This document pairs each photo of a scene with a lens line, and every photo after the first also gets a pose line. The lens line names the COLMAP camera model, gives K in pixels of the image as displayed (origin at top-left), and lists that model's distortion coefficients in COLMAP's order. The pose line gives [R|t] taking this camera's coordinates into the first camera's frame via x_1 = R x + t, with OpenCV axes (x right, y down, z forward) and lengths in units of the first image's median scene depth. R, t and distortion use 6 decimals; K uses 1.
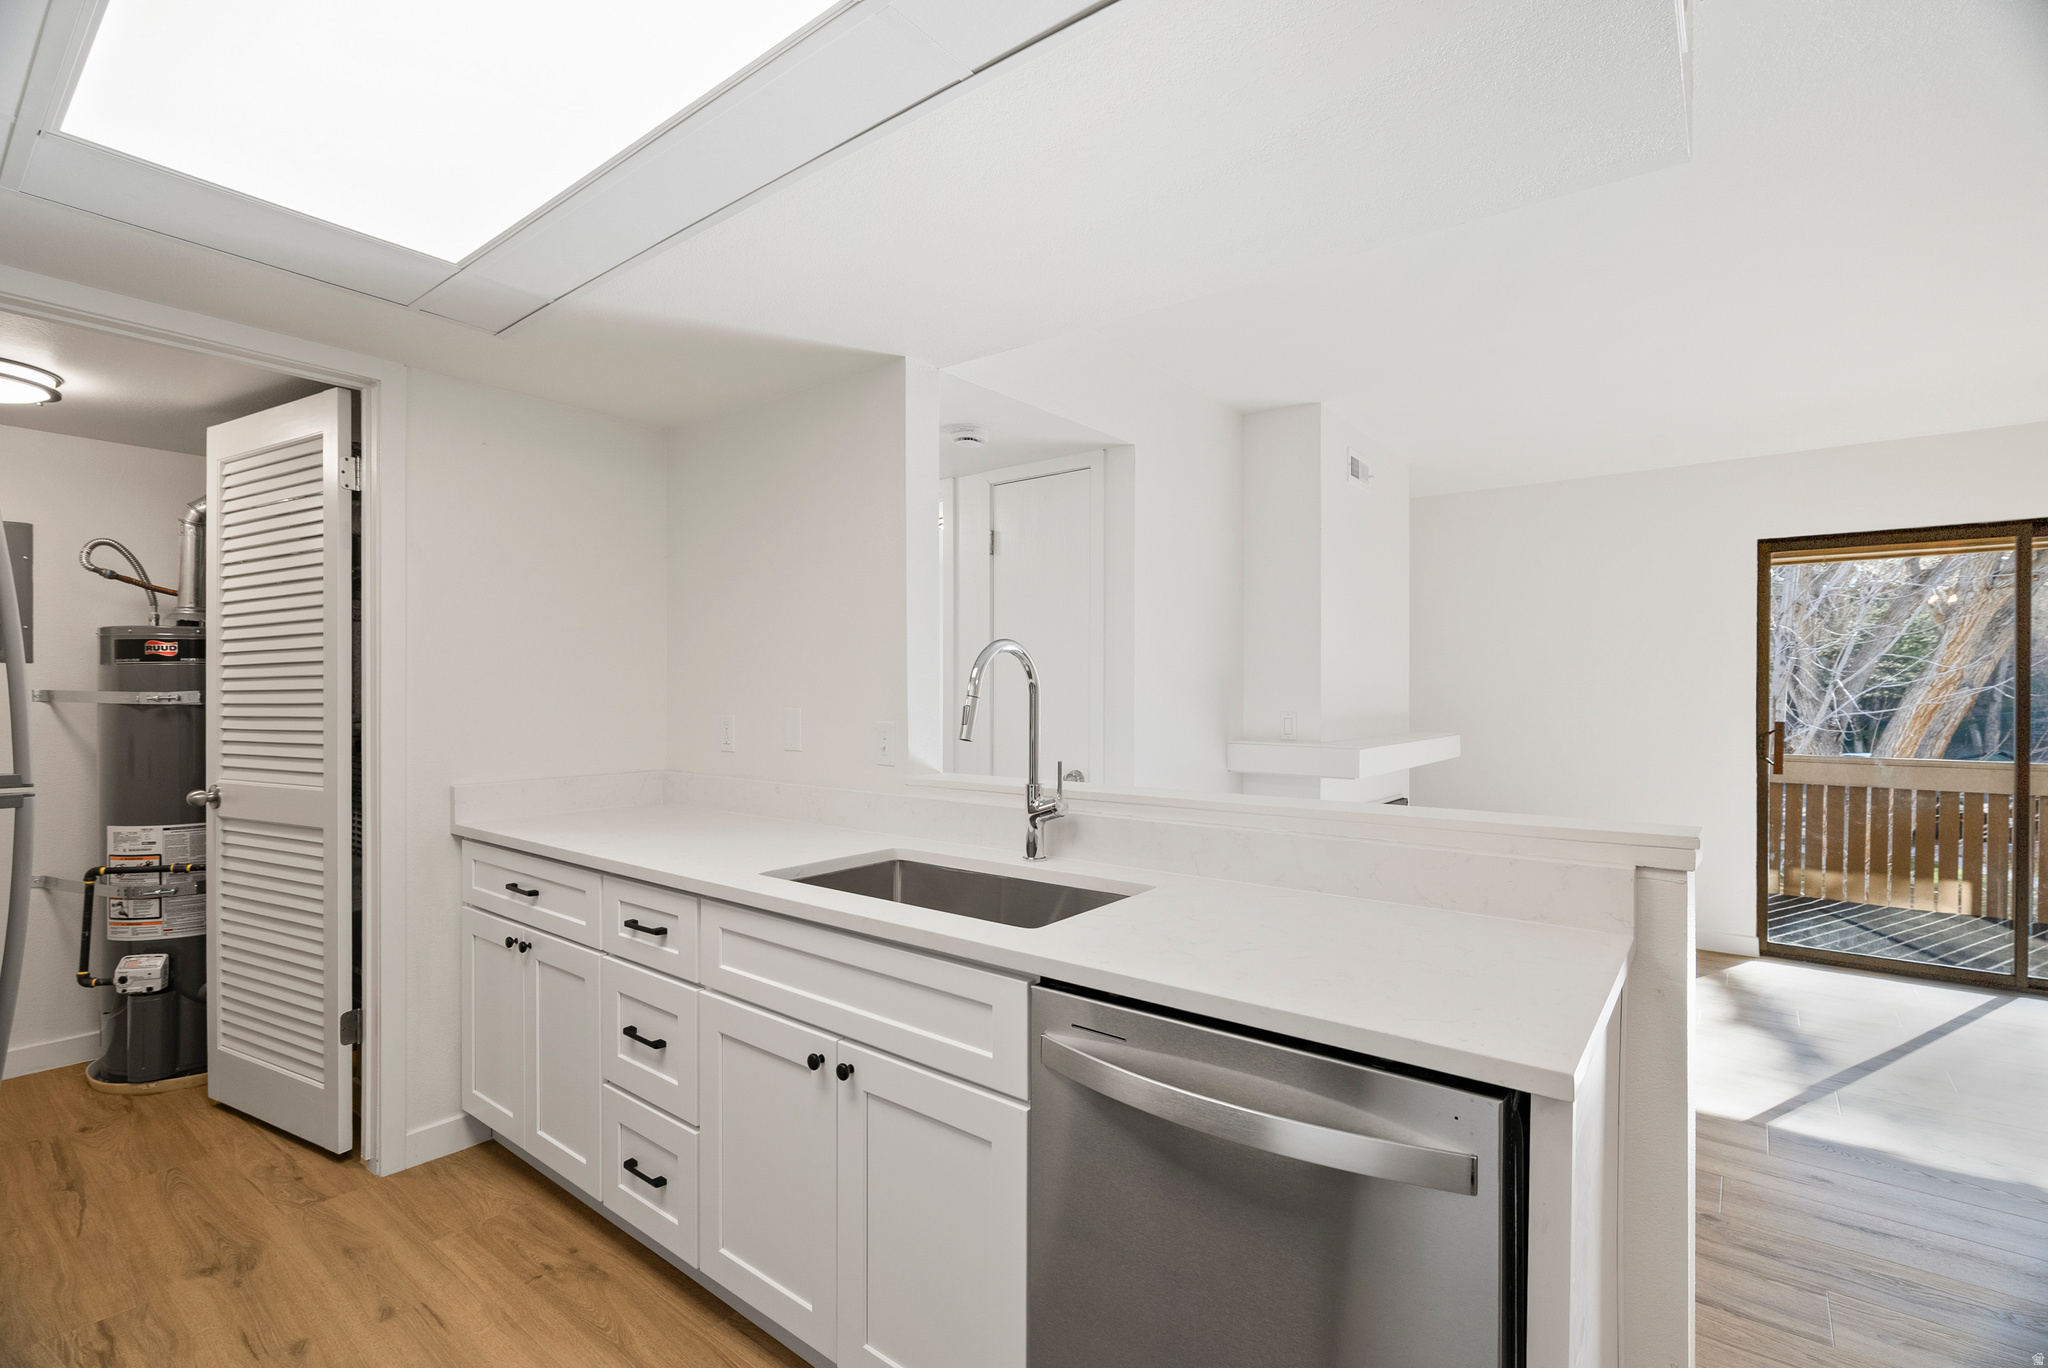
lens RADIAL K [[929.7, 0, 1020.3], [0, 929.7, 696.5], [0, 0, 1]] dist [-0.000665, 0.000000]
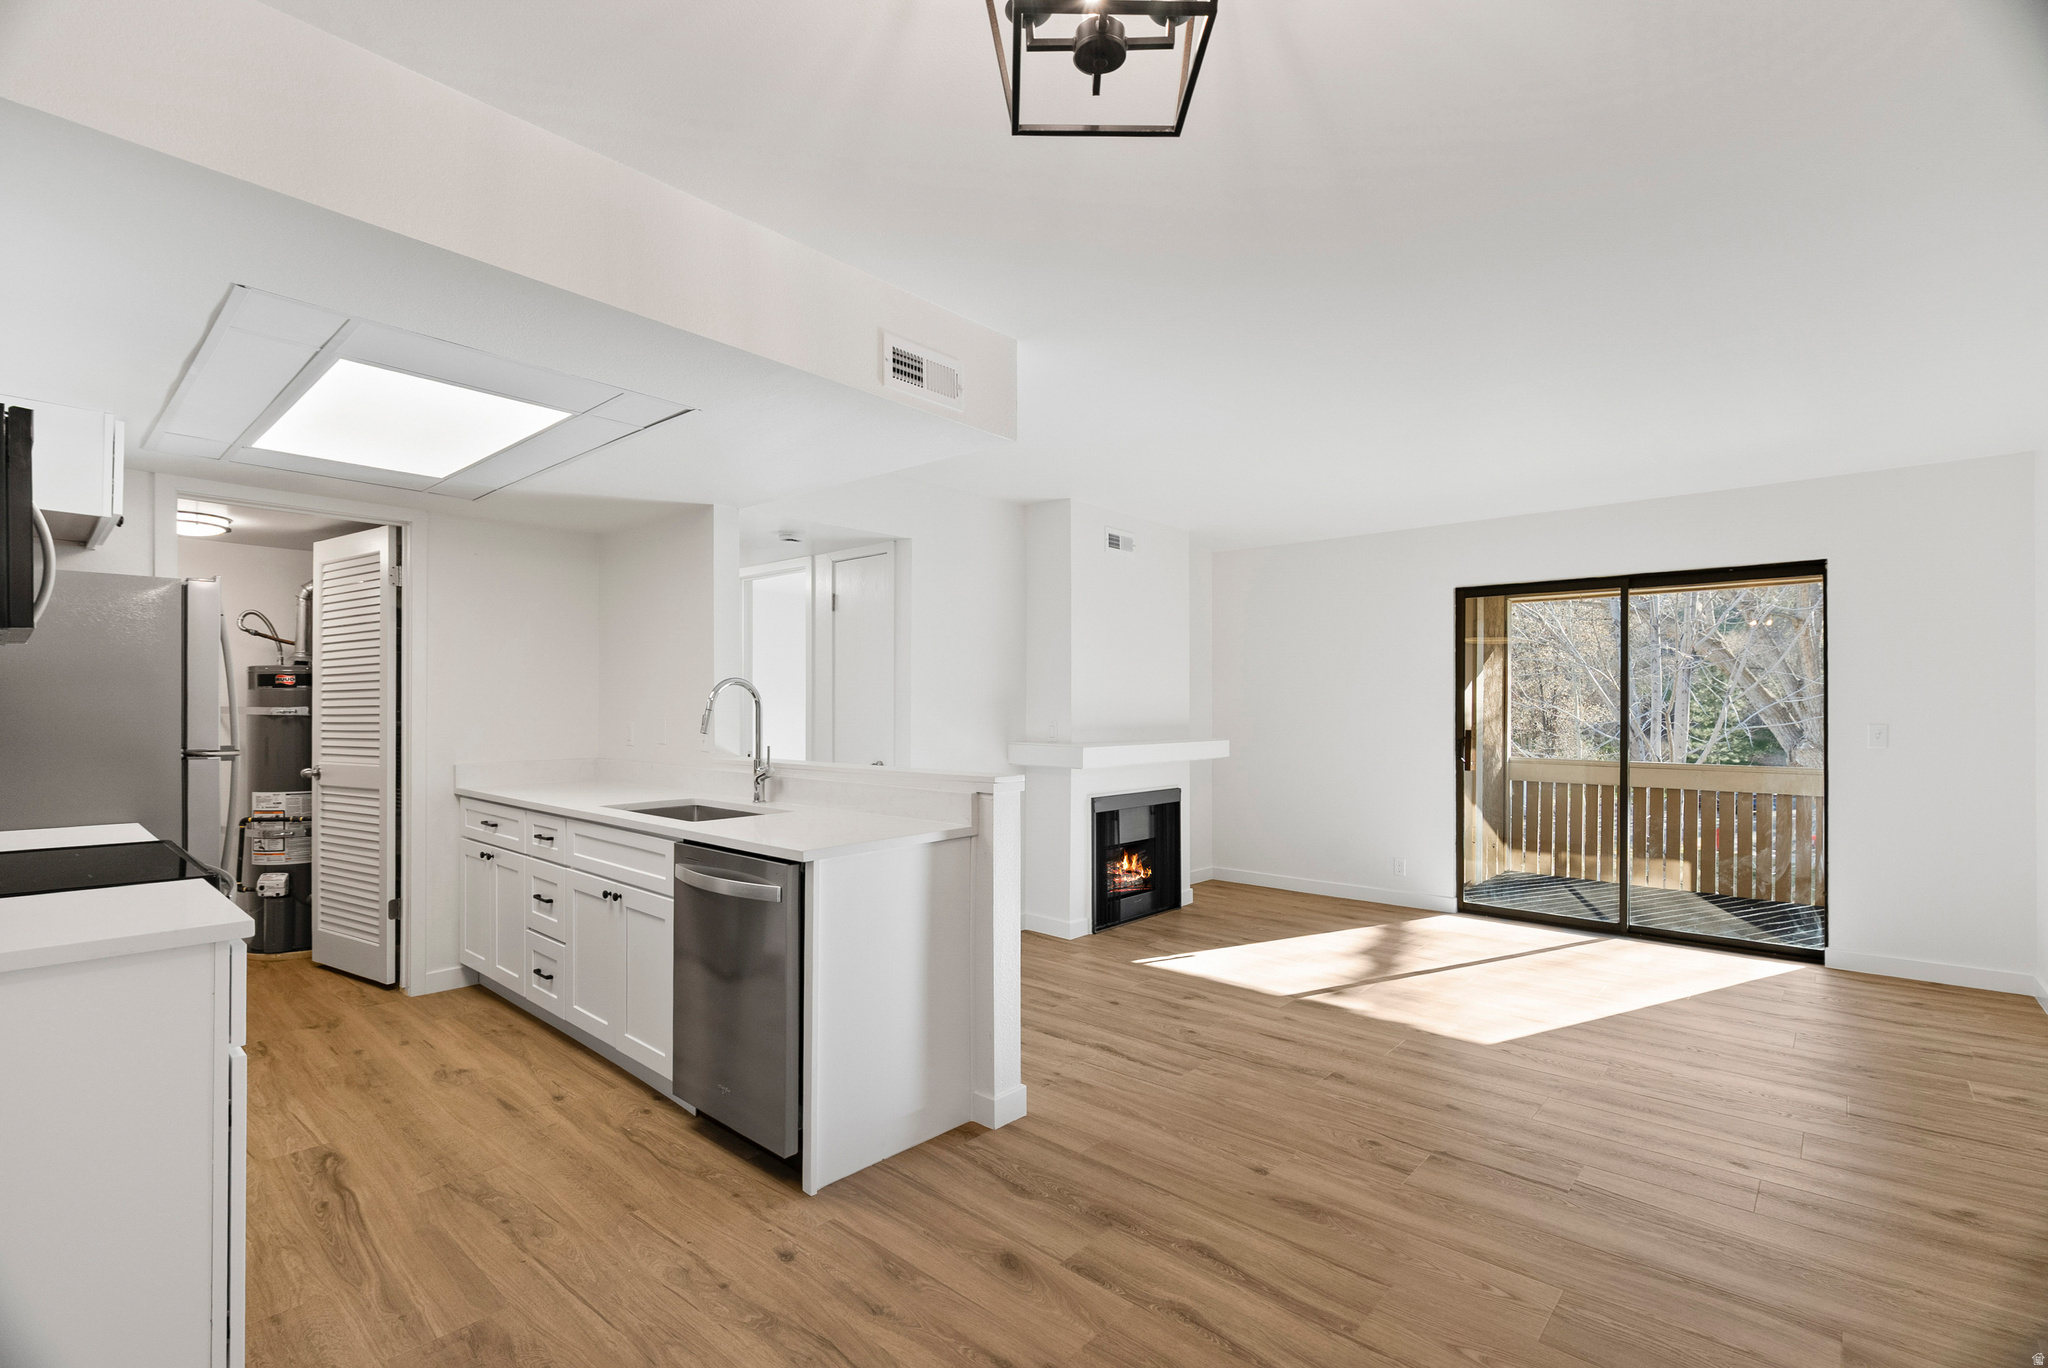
lens RADIAL K [[928.5, 0, 1016.6], [0, 928.5, 705.3], [0, 0, 1]] dist [0.001022, 0.000287]
pose [[0.997759, -0.000755, -0.066900, 0.423792], [0.000317, 0.999978, -0.006563, 0.002387], [0.066904, 0.006527, 0.997738, -0.495321]]
